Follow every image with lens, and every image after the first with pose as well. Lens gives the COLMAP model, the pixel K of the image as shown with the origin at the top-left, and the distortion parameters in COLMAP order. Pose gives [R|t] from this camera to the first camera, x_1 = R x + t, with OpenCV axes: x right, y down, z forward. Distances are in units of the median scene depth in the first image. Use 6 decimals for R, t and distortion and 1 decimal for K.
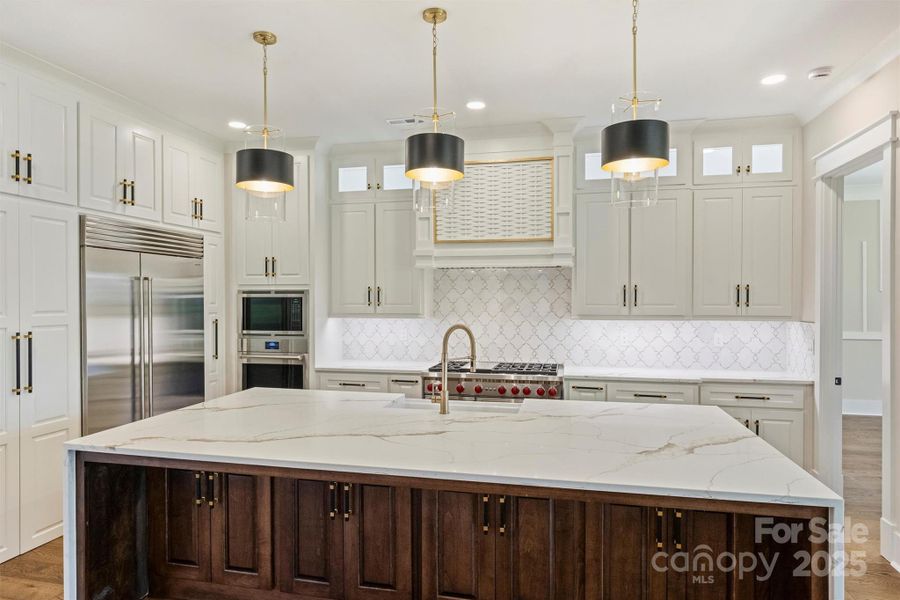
lens RADIAL K [[537.1, 0, 452.9], [0, 537.1, 300.1], [0, 0, 1]] dist [-0.004507, 0.000850]
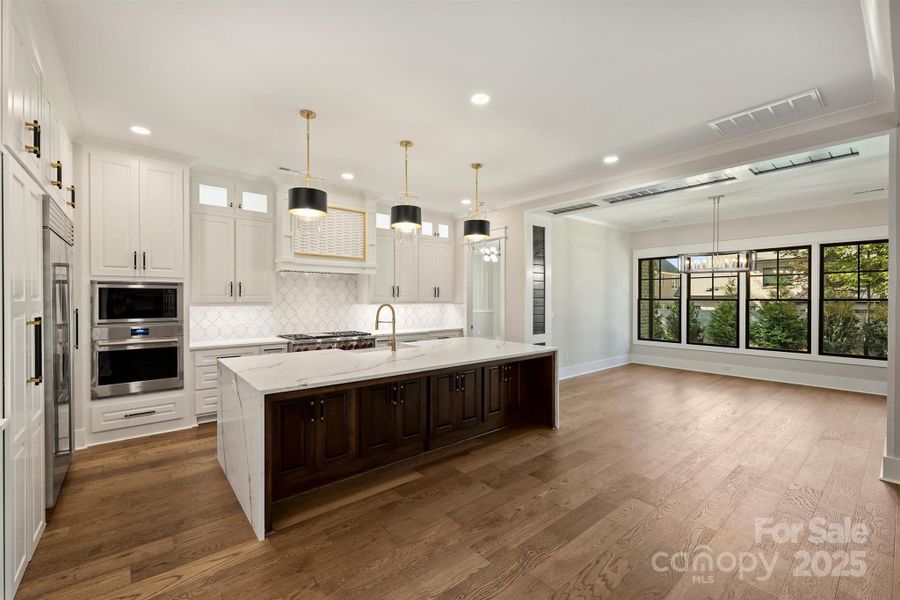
lens RADIAL K [[370.5, 0, 453.2], [0, 370.5, 302.1], [0, 0, 1]] dist [0.002533, -0.000048]
pose [[0.607707, -0.006945, 0.794131, -0.575368], [0.000213, 0.999963, 0.008581, 0.017542], [-0.794161, -0.005045, 0.607686, 0.026838]]
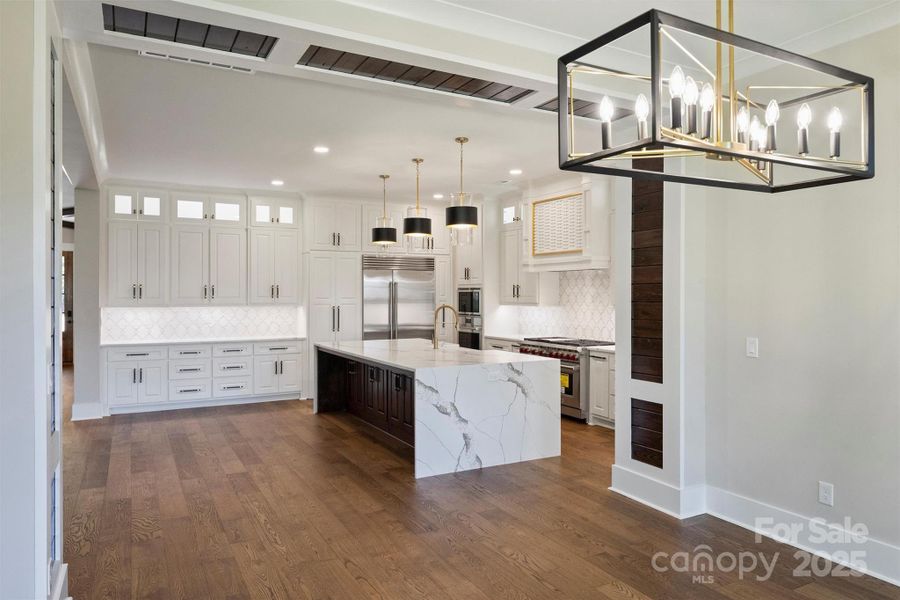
lens RADIAL K [[604.1, 0, 451.5], [0, 604.1, 295.9], [0, 0, 1]] dist [-0.002521, 0.000012]
pose [[0.657219, 0.003347, -0.753693, 1.083488], [-0.003045, 0.999994, 0.001785, 0.004091], [0.753694, 0.001122, 0.657225, -0.279669]]
